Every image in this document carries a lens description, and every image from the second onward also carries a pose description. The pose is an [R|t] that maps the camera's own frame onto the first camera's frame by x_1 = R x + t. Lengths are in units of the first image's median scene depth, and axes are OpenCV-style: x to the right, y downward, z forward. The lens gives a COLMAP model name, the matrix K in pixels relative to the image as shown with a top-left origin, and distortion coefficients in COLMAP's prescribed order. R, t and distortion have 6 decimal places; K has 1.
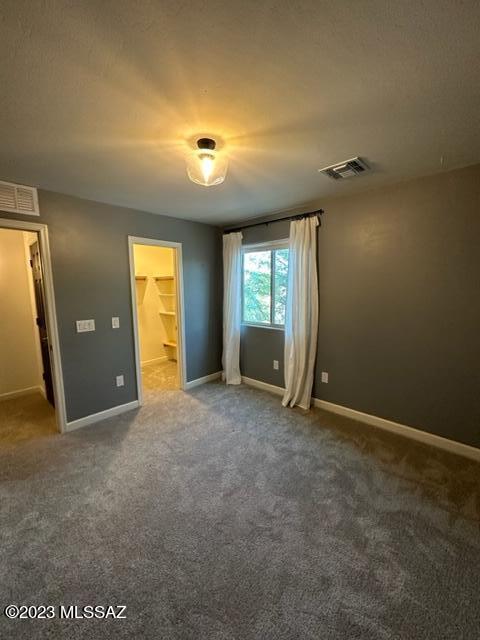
lens RADIAL K [[252.6, 0, 240.0], [0, 252.6, 320.0], [0, 0, 1]] dist [-0.010463, 0.000152]
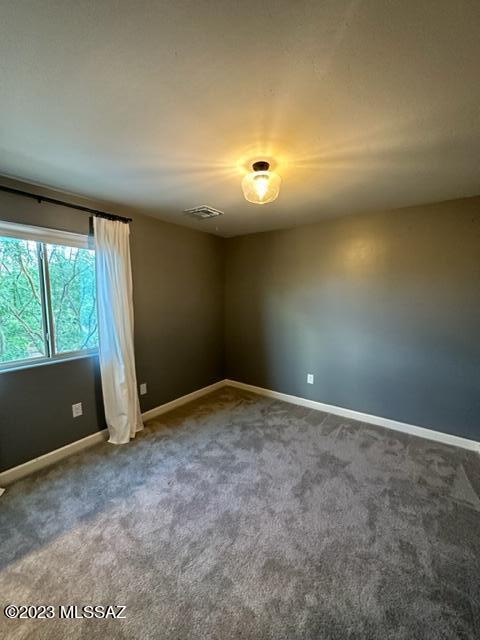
lens RADIAL K [[252.6, 0, 240.0], [0, 252.6, 320.0], [0, 0, 1]] dist [-0.010463, 0.000152]
pose [[-0.108382, -0.090619, 0.989970, -0.849896], [0.136187, 0.985094, 0.105082, -0.117006], [-0.984737, 0.146210, -0.094425, 0.870359]]
